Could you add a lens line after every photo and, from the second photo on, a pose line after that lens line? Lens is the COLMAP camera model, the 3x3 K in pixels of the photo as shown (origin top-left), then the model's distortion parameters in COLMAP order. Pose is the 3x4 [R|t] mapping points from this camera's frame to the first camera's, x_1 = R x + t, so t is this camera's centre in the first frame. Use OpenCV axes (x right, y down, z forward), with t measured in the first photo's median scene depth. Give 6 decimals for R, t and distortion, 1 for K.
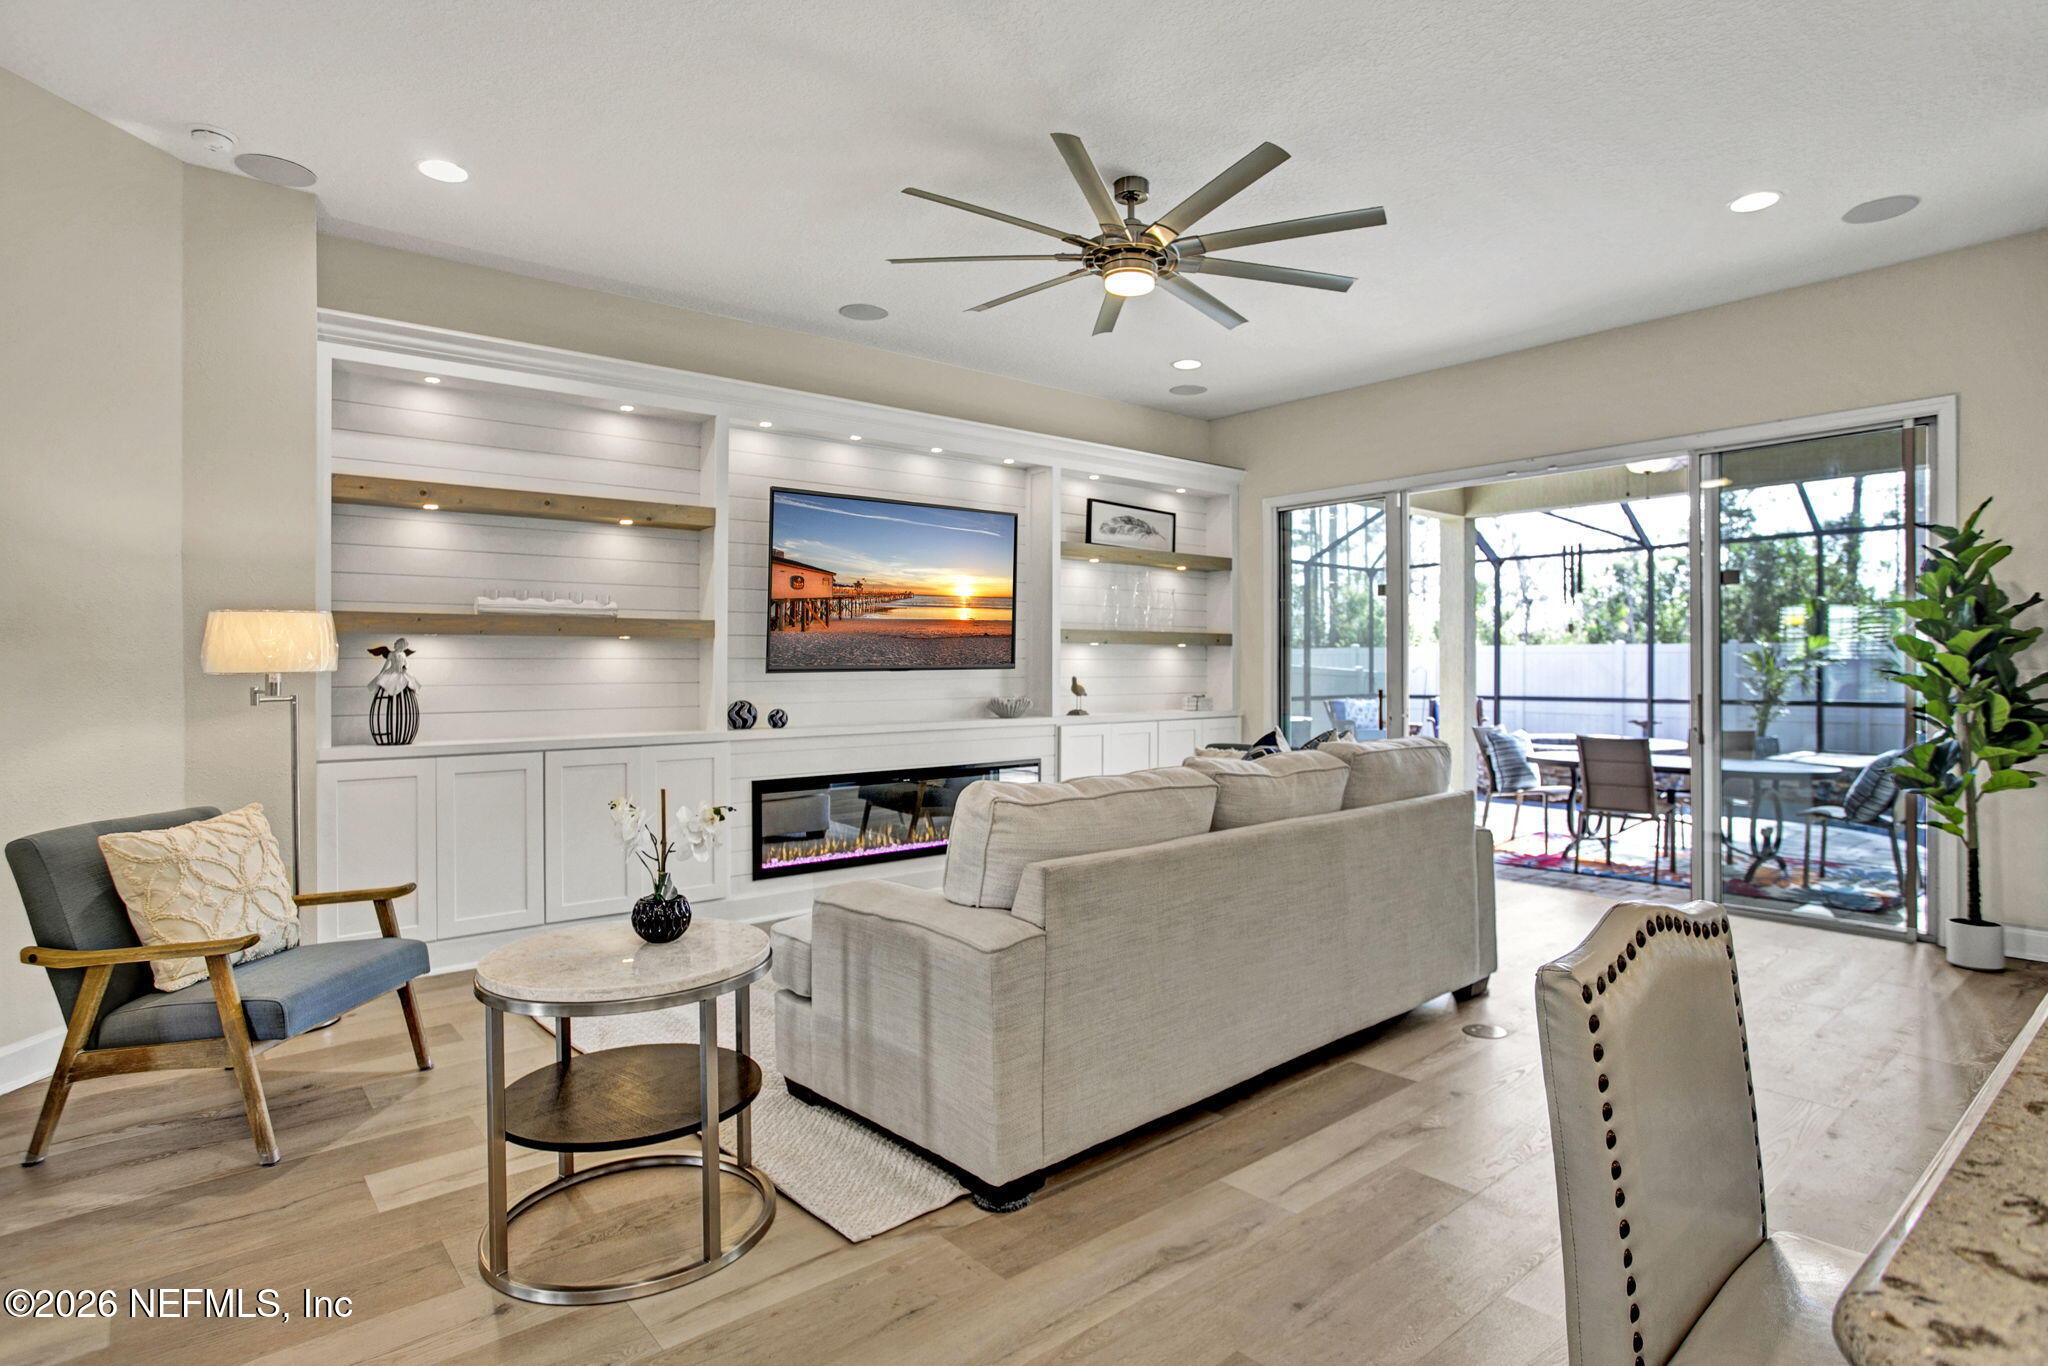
lens RADIAL K [[1132.6, 0, 1015.4], [0, 1132.6, 674.7], [0, 0, 1]] dist [-0.036839, 0.003814]
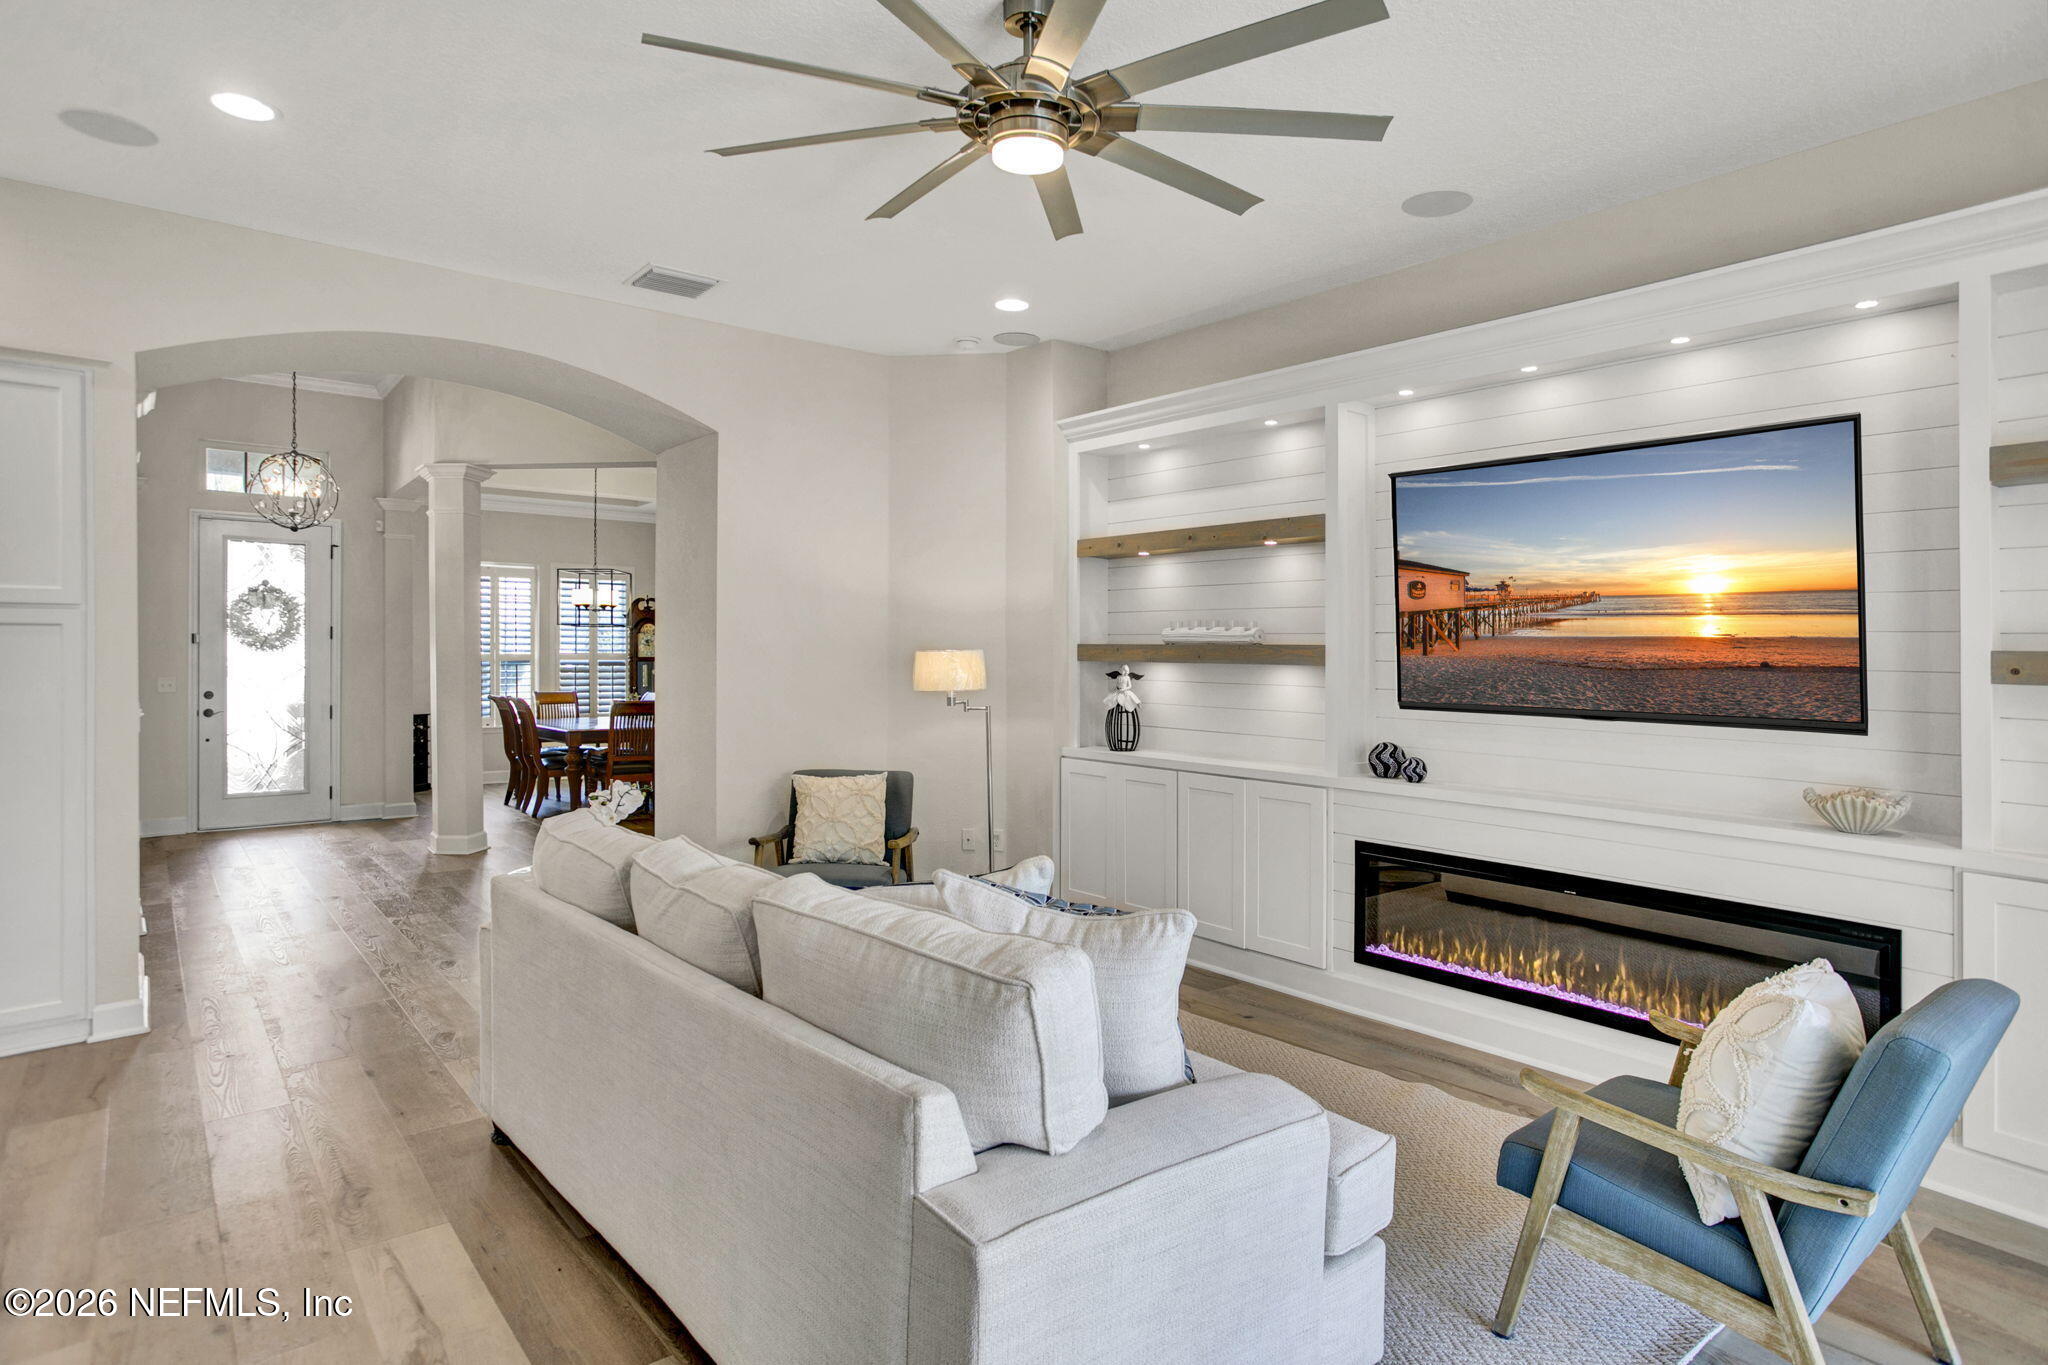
lens RADIAL K [[1132.6, 0, 1010.3], [0, 1132.6, 683.7], [0, 0, 1]] dist [-0.036839, 0.003814]
pose [[-0.030966, 0.038460, -0.998780, 0.577068], [-0.018902, 0.999058, 0.039057, -0.044910], [0.999342, 0.020088, -0.030210, 0.764466]]
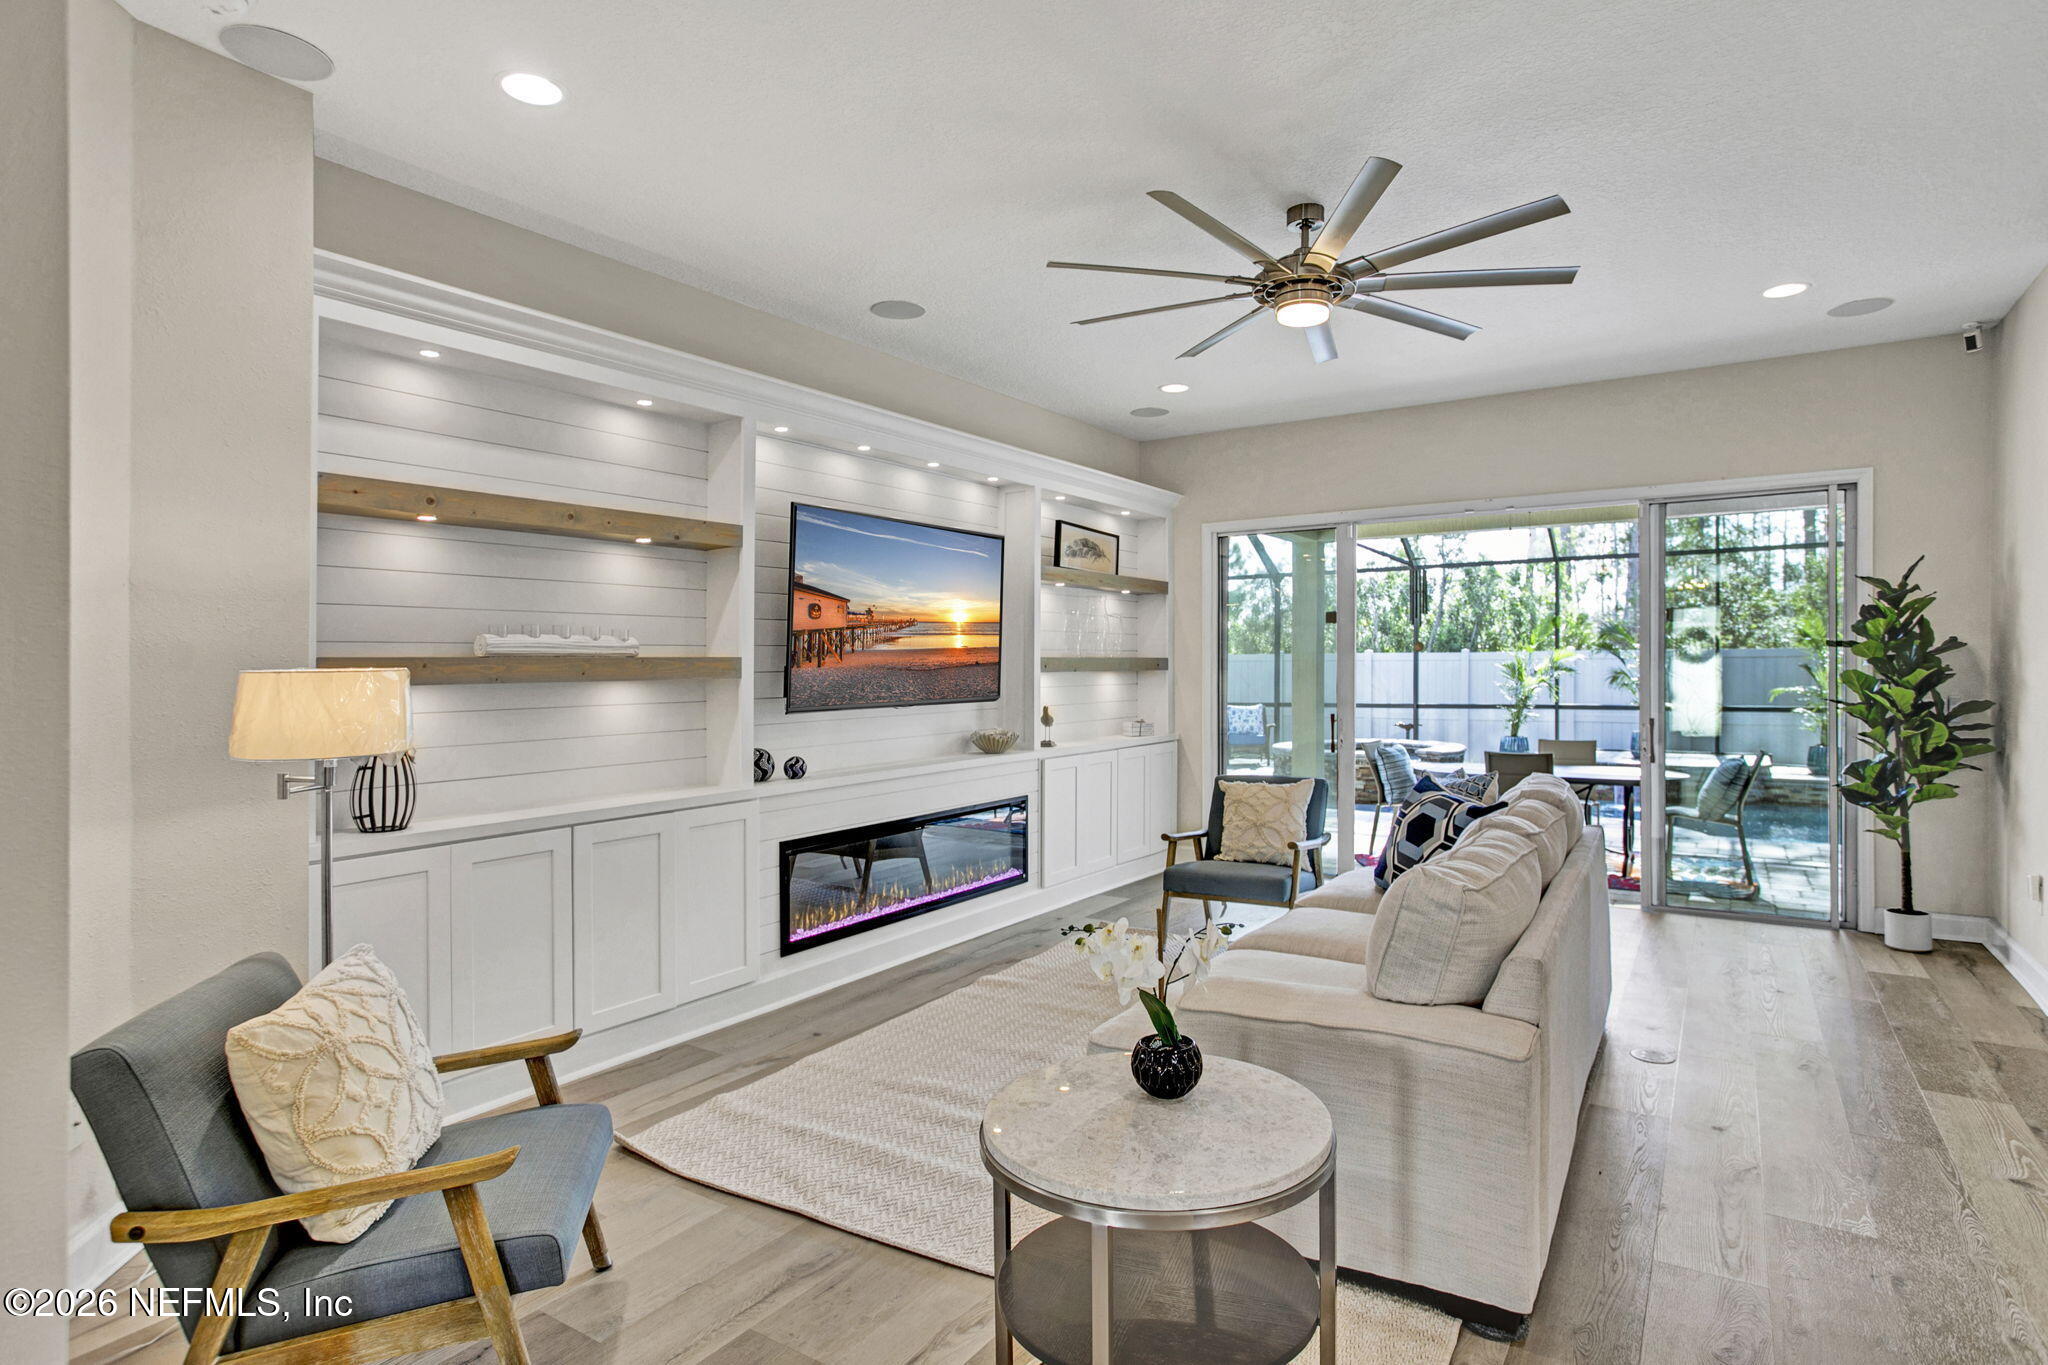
lens RADIAL K [[1132.6, 0, 1019.6], [0, 1132.6, 674.8], [0, 0, 1]] dist [-0.036839, 0.003814]
pose [[0.951084, -0.010579, 0.308751, -0.318757], [0.009417, 0.999942, 0.005254, -0.036194], [-0.308788, -0.002090, 0.951128, 0.120826]]
